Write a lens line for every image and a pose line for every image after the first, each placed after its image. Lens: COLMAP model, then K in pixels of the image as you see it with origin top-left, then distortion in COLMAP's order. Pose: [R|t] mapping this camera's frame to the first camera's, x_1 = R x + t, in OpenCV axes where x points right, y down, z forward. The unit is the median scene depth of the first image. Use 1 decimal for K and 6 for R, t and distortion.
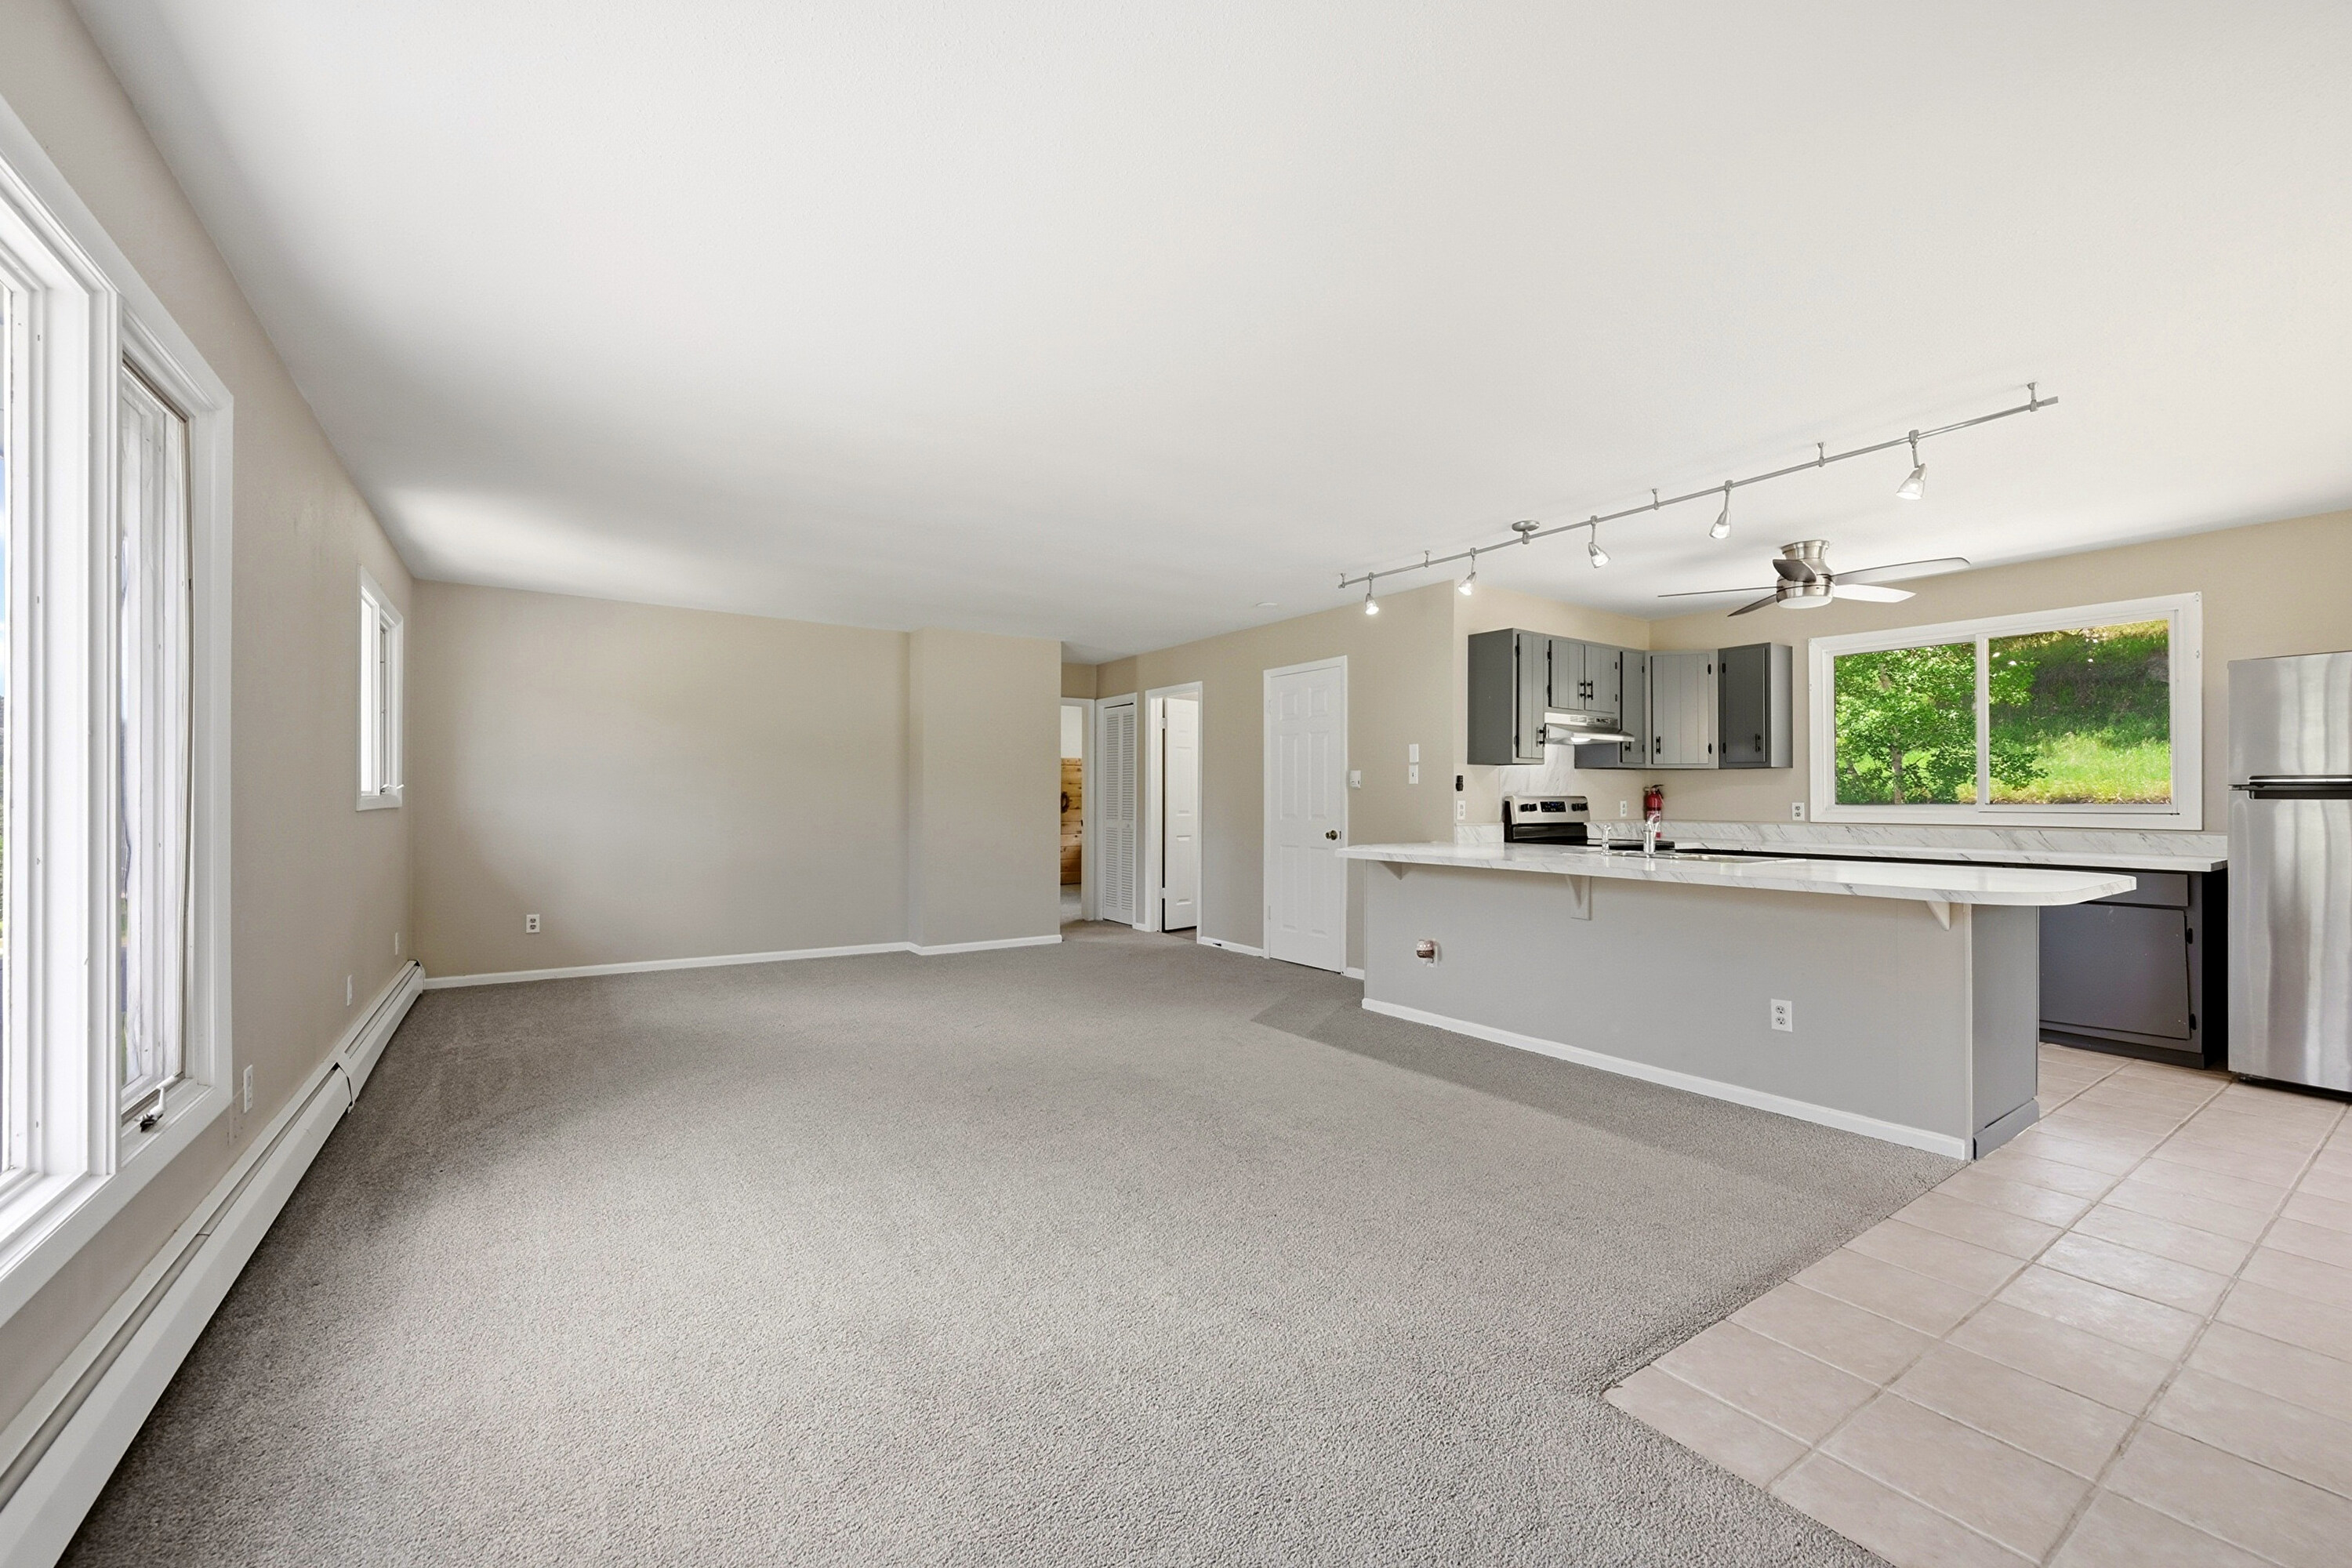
lens RADIAL K [[931.3, 0, 1178.1], [0, 931.3, 792.8], [0, 0, 1]] dist [-0.003471, -0.000074]
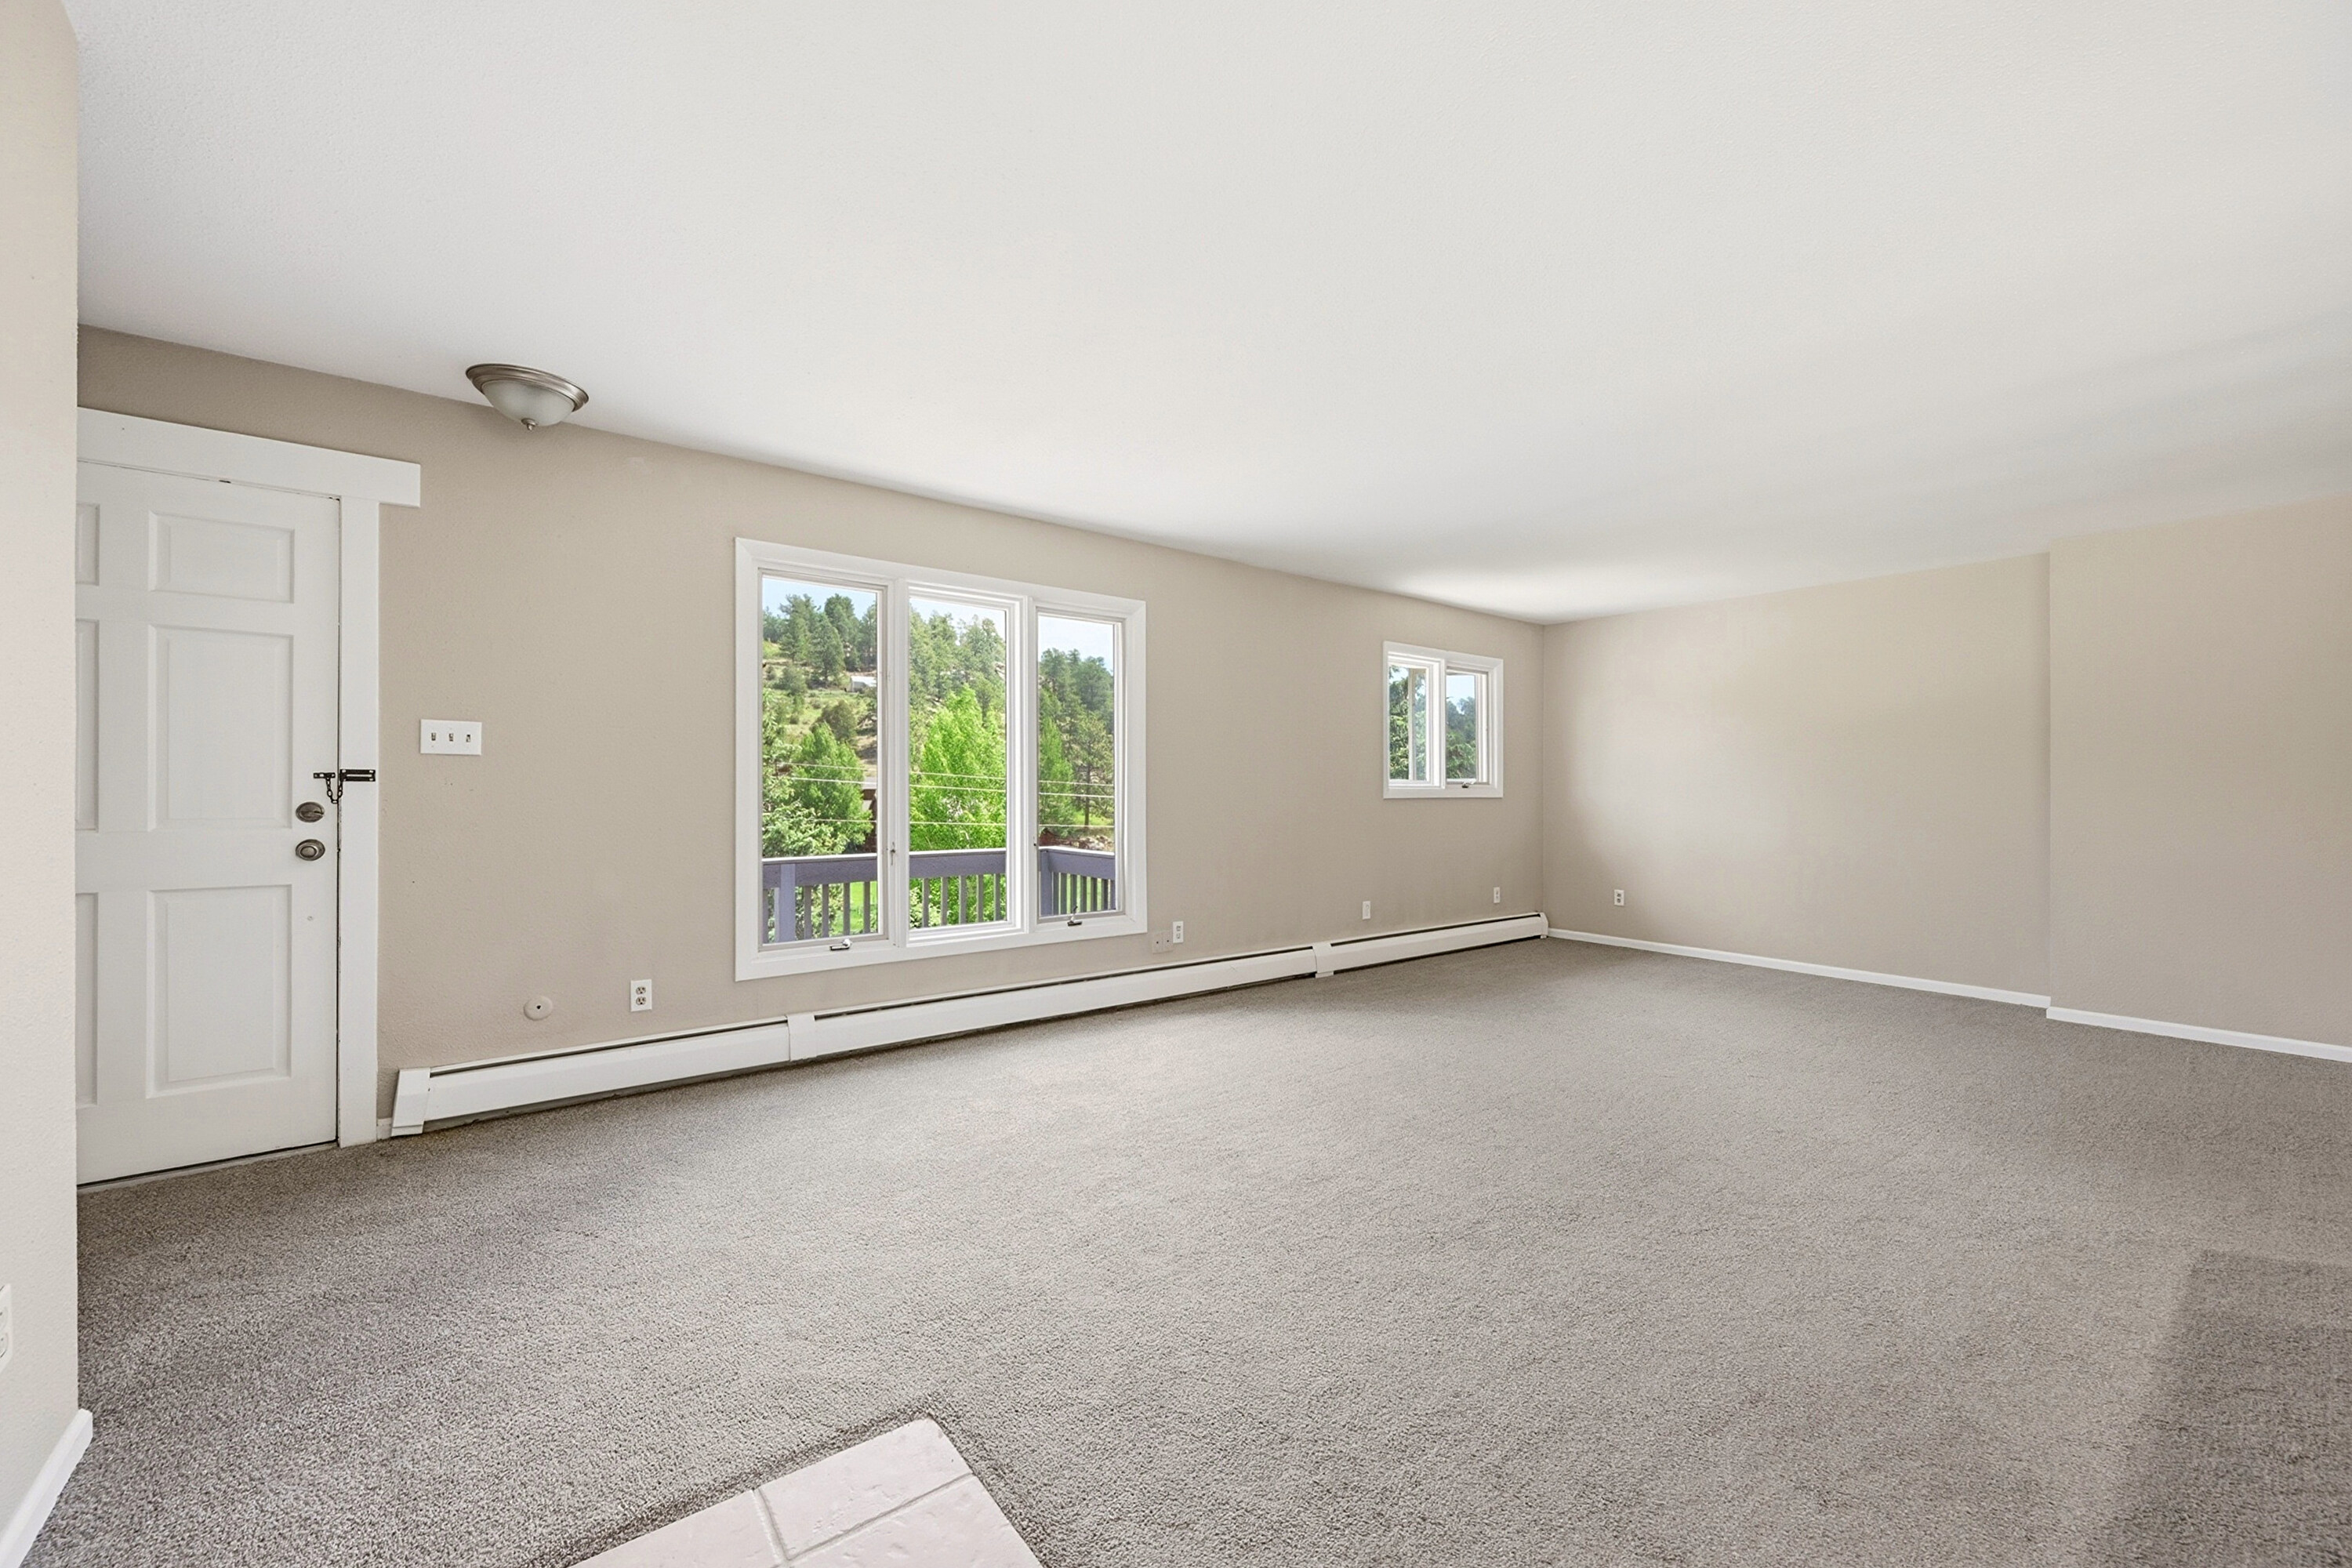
lens RADIAL K [[925.7, 0, 1176.0], [0, 925.7, 784.0], [0, 0, 1]] dist [-0.001481, 0.000211]
pose [[0.062377, -0.007977, -0.998021, 0.468735], [0.005178, 0.999957, -0.007669, 0.004132], [0.998039, -0.004689, 0.062416, 0.395784]]
